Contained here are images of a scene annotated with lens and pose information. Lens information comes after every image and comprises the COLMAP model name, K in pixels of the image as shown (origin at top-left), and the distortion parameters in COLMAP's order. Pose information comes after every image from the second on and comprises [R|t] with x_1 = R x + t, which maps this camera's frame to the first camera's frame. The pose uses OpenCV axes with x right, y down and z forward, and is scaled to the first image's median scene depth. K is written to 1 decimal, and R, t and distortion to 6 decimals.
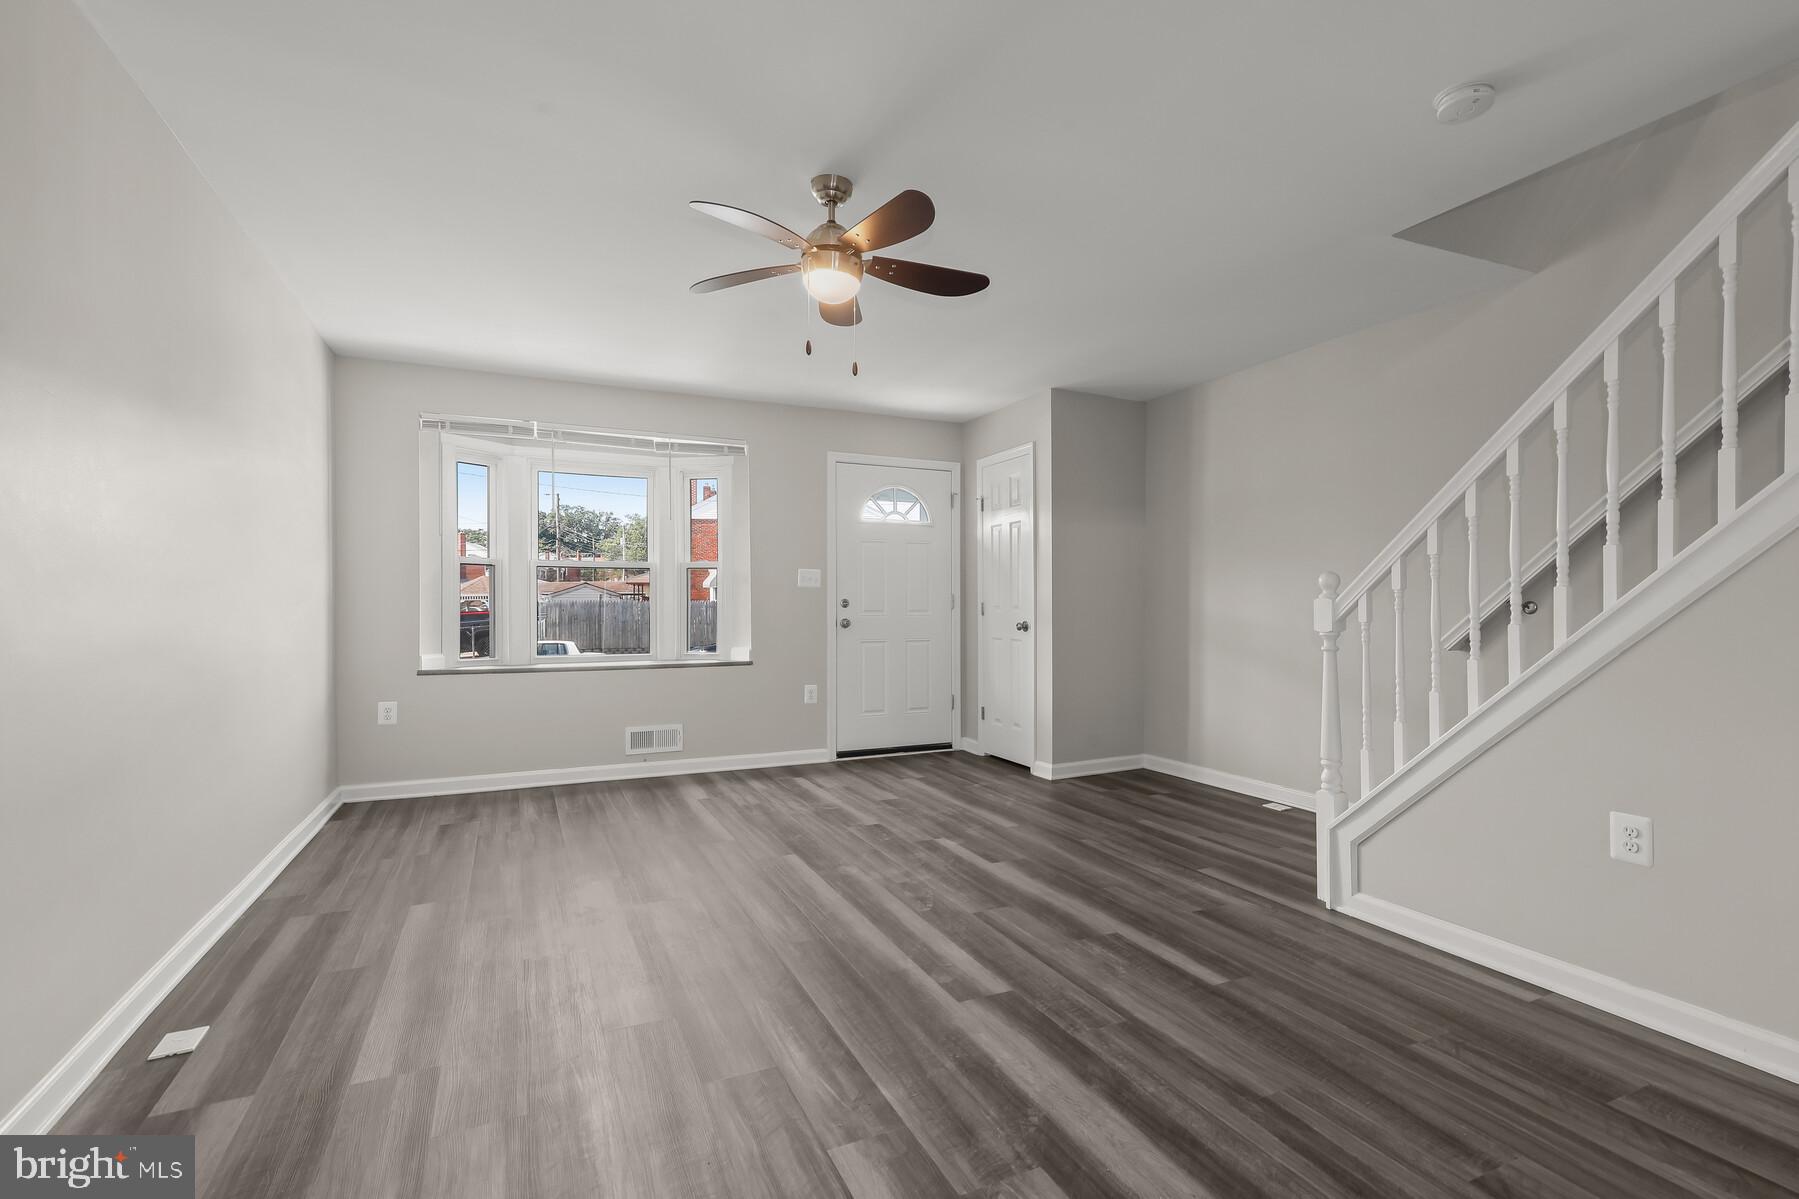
lens RADIAL K [[820.9, 0, 900.7], [0, 820.9, 595.5], [0, 0, 1]] dist [0.001005, 0.000027]
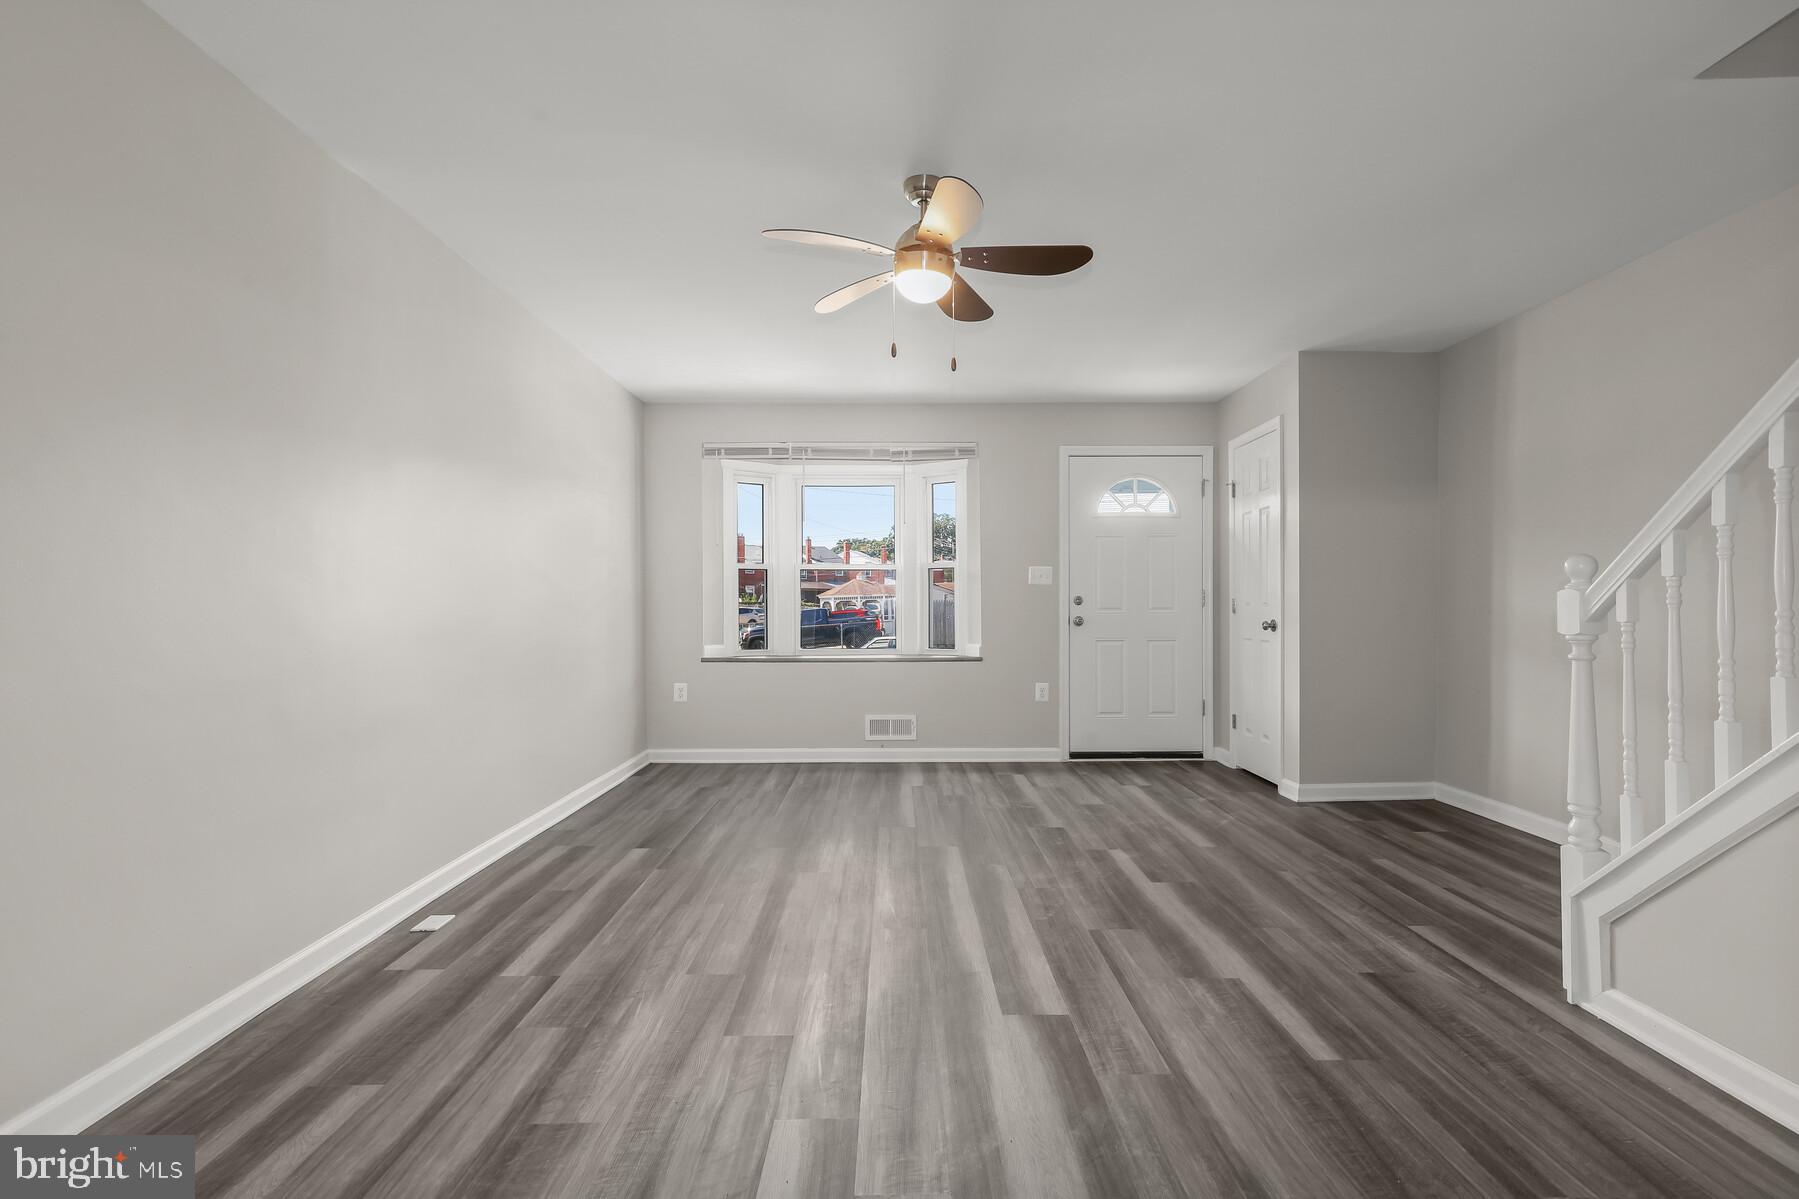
lens RADIAL K [[810.7, 0, 899.5], [0, 810.7, 599.5], [0, 0, 1]] dist [0.003492, -0.000032]
pose [[0.908887, -0.005370, -0.417007, 0.188363], [0.007977, 0.999958, 0.004509, 0.003013], [0.416965, -0.007425, 0.908892, 0.048647]]
